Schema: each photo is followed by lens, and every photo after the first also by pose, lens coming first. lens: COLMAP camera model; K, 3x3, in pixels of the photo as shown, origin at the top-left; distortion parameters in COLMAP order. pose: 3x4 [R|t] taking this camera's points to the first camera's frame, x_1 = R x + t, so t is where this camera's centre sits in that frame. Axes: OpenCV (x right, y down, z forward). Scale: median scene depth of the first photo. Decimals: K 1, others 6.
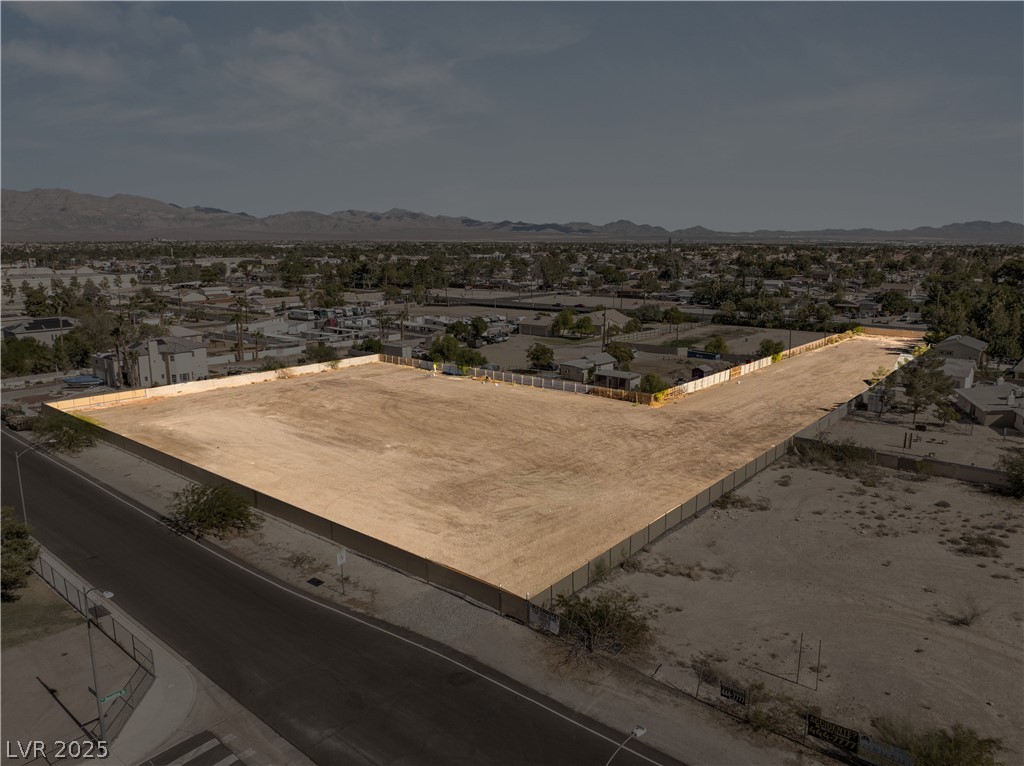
lens RADIAL K [[720.2, 0, 512.0], [0, 720.2, 383.0], [0, 0, 1]] dist [-0.036059, -0.001159]
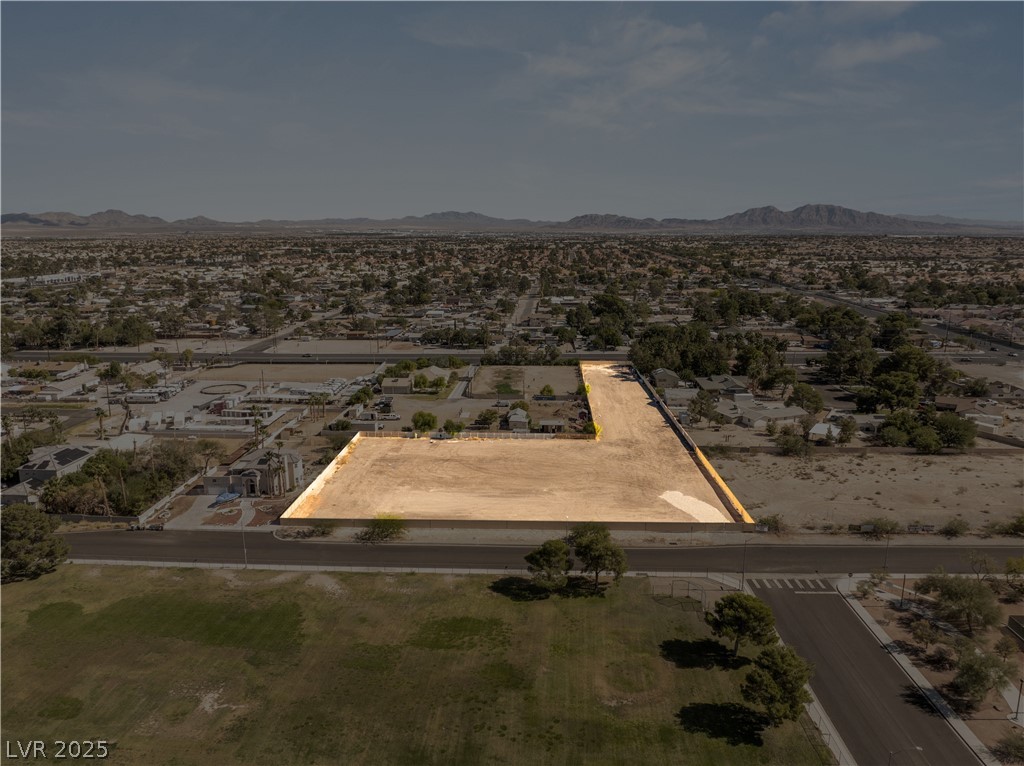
lens RADIAL K [[720.2, 0, 512.0], [0, 720.2, 383.0], [0, 0, 1]] dist [-0.036059, -0.001159]
pose [[0.791906, -0.127620, 0.597158, -1.396326], [0.118518, 0.991443, 0.054714, -0.315516], [-0.599031, 0.027446, 0.800255, -0.451195]]
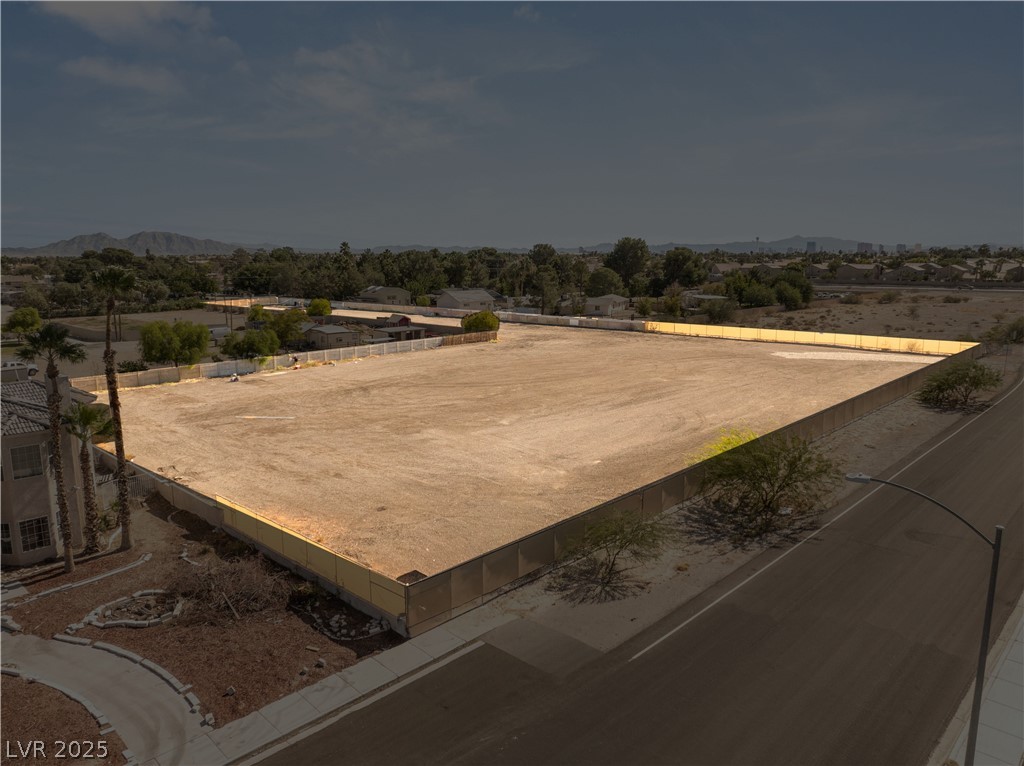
lens RADIAL K [[720.2, 0, 512.0], [0, 720.2, 383.0], [0, 0, 1]] dist [-0.036059, -0.001159]
pose [[0.053228, -0.169357, 0.984116, -1.139888], [0.196105, 0.968096, 0.155993, -0.090798], [-0.979137, 0.184687, 0.084741, 1.201049]]
